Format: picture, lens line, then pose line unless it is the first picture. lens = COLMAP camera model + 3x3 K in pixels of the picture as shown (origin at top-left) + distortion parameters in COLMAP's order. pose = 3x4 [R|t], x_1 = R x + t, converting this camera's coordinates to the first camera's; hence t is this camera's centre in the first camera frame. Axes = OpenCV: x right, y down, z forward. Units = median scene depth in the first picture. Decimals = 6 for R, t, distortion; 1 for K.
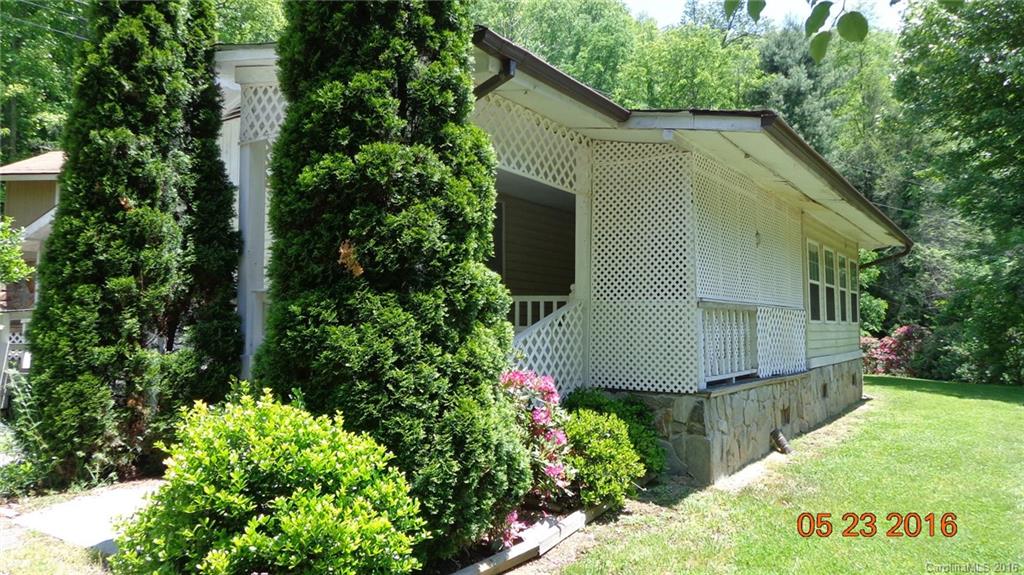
lens RADIAL K [[721.8, 0, 513.9], [0, 721.8, 289.2], [0, 0, 1]] dist [0.001127, 0.010916]
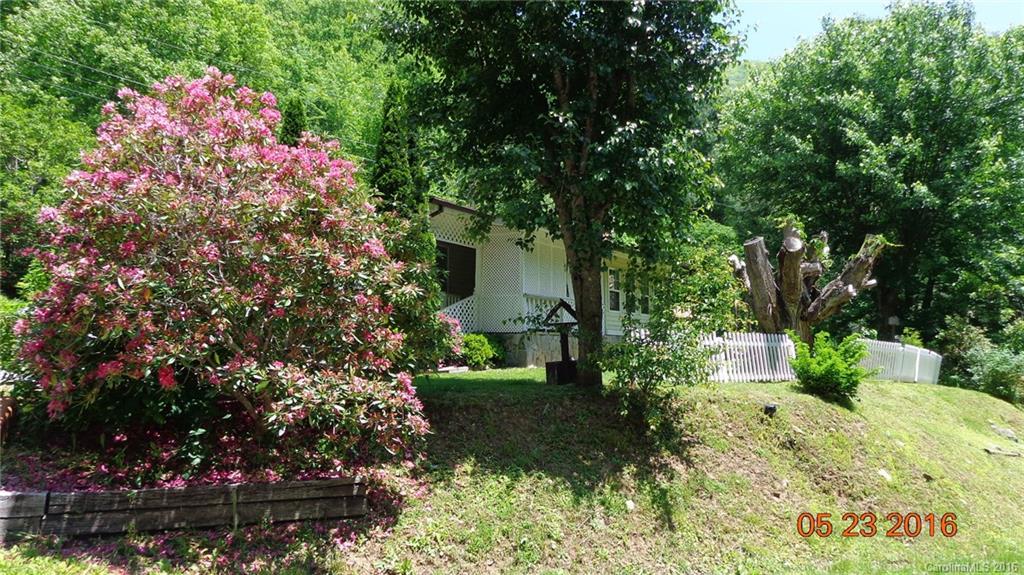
lens RADIAL K [[721.8, 0, 511.7], [0, 721.8, 286.7], [0, 0, 1]] dist [0.001127, 0.010916]
pose [[0.999224, 0.005753, 0.038970, 0.139216], [-0.004526, 0.999494, -0.031481, 0.077463], [-0.039131, 0.031280, 0.998744, -1.611092]]
